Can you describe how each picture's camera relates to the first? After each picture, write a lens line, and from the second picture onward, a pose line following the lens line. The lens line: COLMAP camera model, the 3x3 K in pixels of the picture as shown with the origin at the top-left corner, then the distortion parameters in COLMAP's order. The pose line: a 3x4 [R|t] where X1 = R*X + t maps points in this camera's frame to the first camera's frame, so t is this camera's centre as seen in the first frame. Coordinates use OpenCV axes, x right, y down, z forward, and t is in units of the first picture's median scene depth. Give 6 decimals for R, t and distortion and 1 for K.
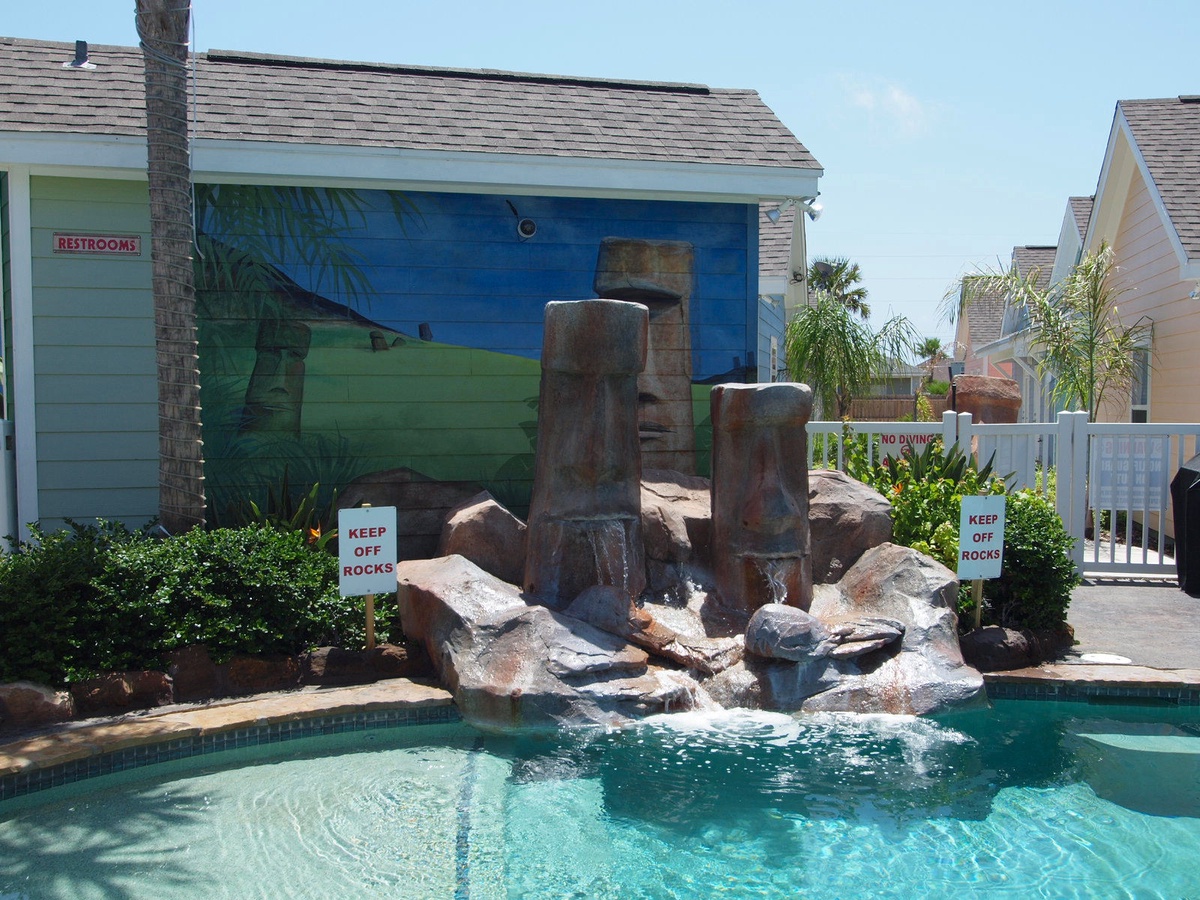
lens RADIAL K [[1100.1, 0, 600.0], [0, 1100.1, 450.0], [0, 0, 1]] dist [-0.000321, -0.000156]
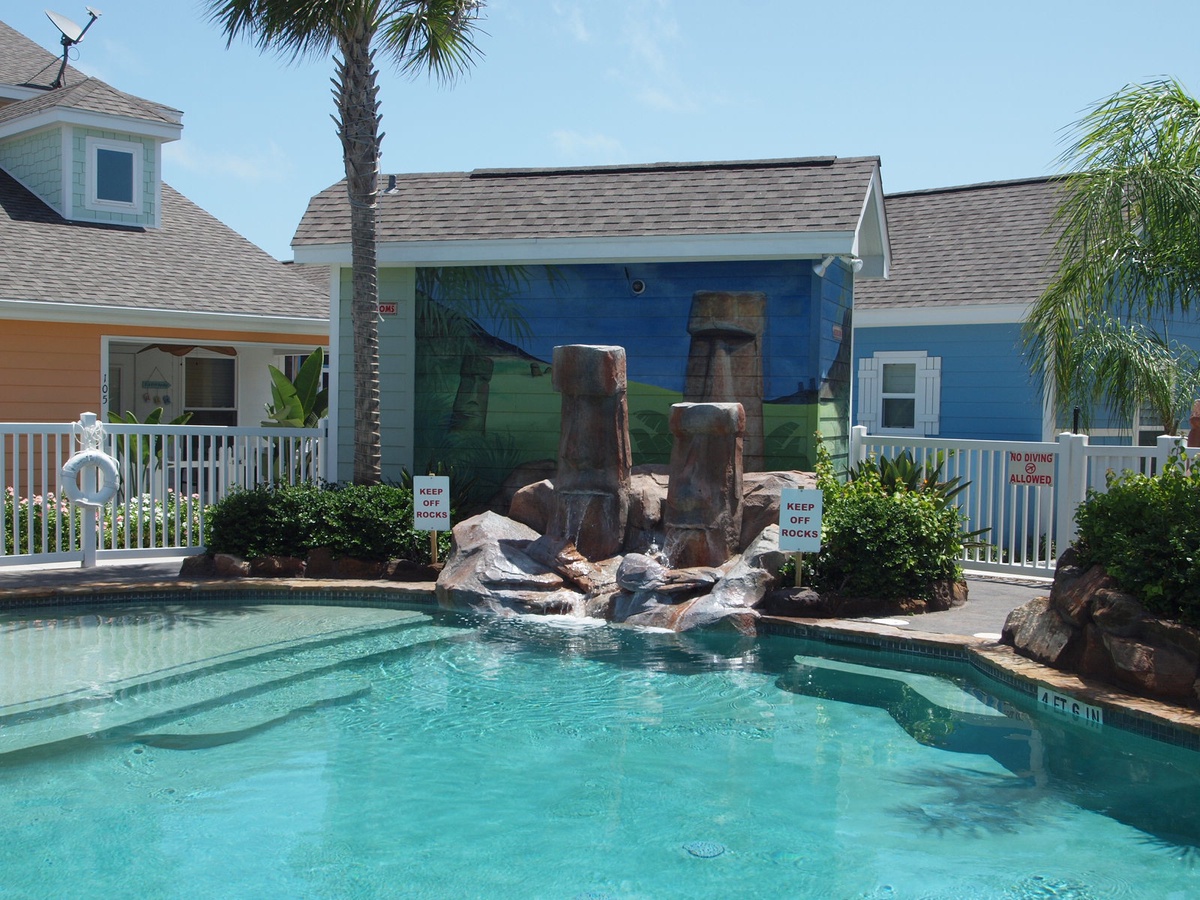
lens RADIAL K [[1100.1, 0, 600.0], [0, 1100.1, 450.0], [0, 0, 1]] dist [-0.000321, -0.000156]
pose [[0.875149, 0.036191, -0.482498, 0.578268], [-0.043366, 0.999052, -0.003720, 0.007179], [0.481907, 0.024179, 0.875889, -0.216525]]
